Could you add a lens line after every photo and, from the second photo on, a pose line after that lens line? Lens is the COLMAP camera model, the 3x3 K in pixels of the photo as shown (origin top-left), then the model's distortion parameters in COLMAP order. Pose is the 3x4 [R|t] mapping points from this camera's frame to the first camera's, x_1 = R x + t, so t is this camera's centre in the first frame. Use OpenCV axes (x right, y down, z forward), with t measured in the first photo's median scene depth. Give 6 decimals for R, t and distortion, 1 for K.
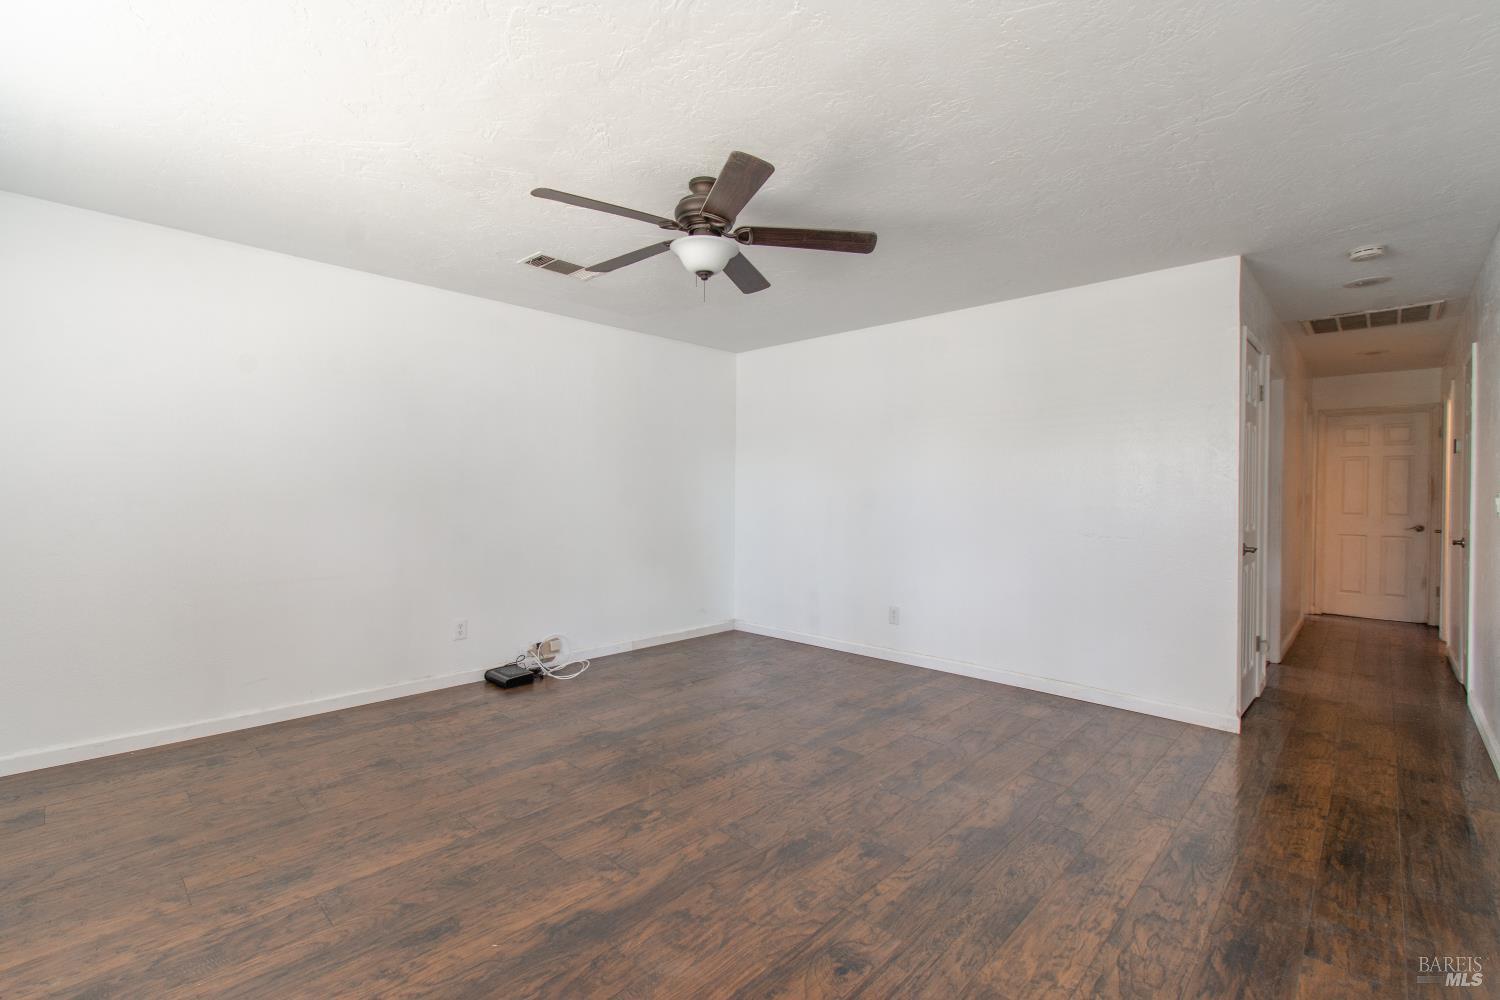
lens RADIAL K [[664.0, 0, 751.2], [0, 664.0, 501.4], [0, 0, 1]] dist [0.010020, -0.018856]
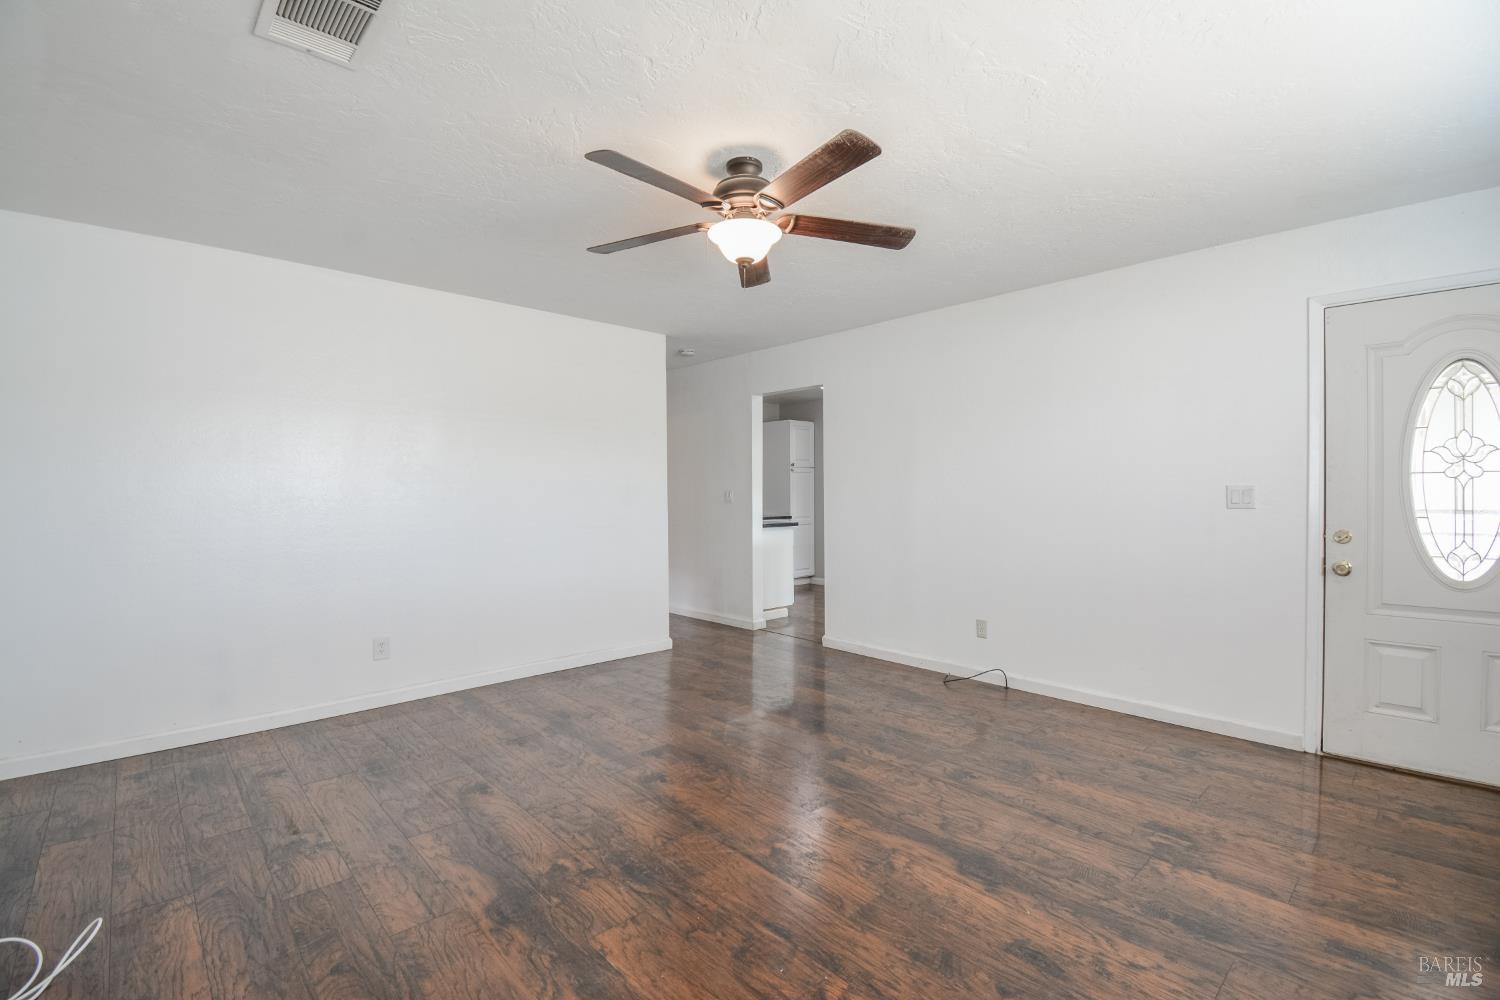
lens RADIAL K [[664.0, 0, 749.8], [0, 664.0, 489.5], [0, 0, 1]] dist [0.010020, -0.018856]
pose [[0.059997, -0.007511, 0.998170, -1.146240], [0.017014, 0.999834, 0.006501, -0.034939], [-0.998054, 0.016593, 0.060115, 1.050465]]
